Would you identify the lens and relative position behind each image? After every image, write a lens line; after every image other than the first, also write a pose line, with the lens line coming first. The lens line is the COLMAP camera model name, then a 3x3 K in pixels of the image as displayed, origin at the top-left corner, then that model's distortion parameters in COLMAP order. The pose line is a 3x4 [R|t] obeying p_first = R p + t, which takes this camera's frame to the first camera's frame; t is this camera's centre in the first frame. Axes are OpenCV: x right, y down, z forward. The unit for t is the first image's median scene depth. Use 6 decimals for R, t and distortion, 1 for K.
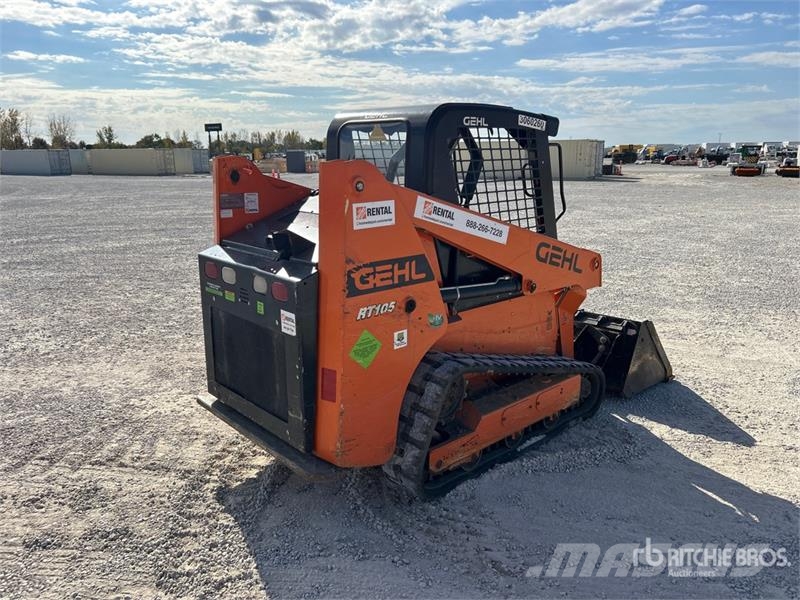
lens RADIAL K [[607.6, 0, 423.0], [0, 607.6, 287.8], [0, 0, 1]] dist [0.041936, -0.034434]
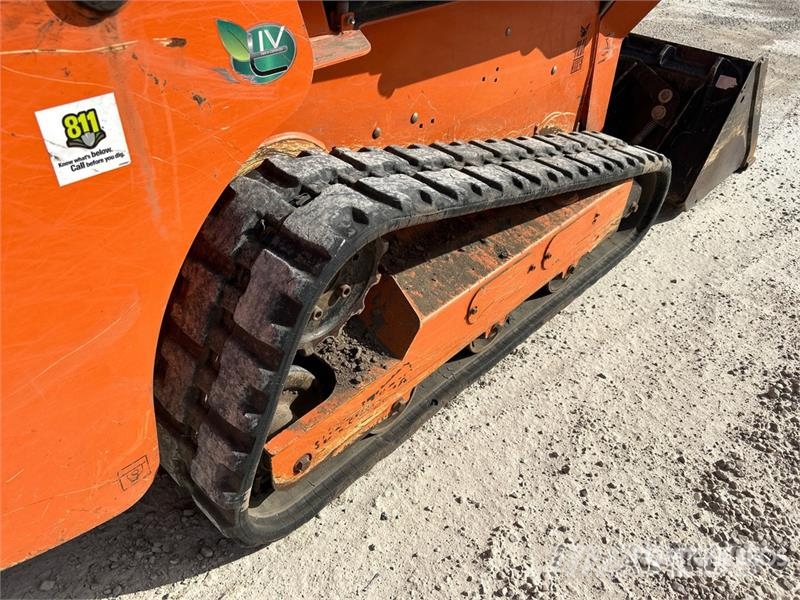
lens RADIAL K [[607.6, 0, 399.9], [0, 607.6, 303.8], [0, 0, 1]] dist [0.041936, -0.034434]
pose [[0.997101, -0.006722, 0.075787, 0.061468], [-0.027254, 0.898439, 0.438251, 0.034749], [-0.071036, -0.439046, 0.895652, 0.737132]]
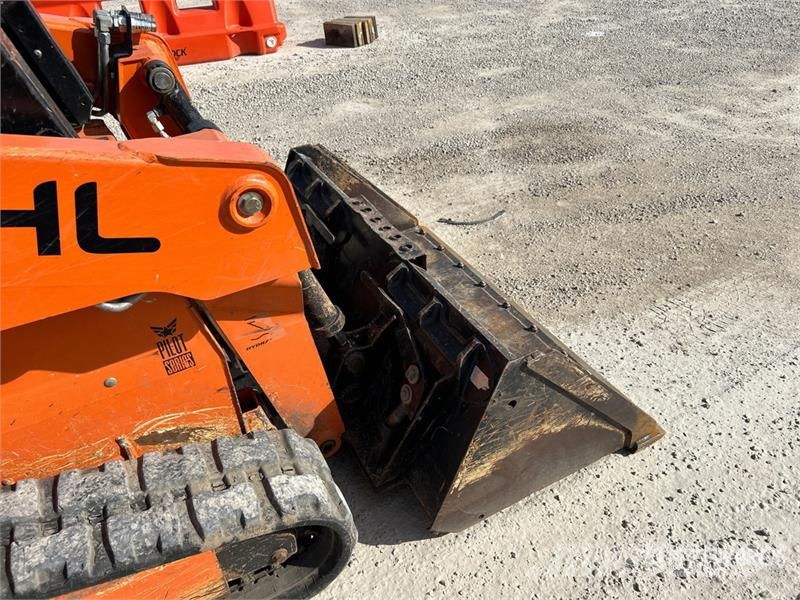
lens RADIAL K [[607.6, 0, 402.1], [0, 607.6, 294.0], [0, 0, 1]] dist [0.041936, -0.034434]
pose [[0.960144, 0.123933, -0.250528, 0.559241], [-0.013880, 0.916359, 0.400117, -0.145126], [0.279161, -0.380693, 0.881557, 1.065536]]
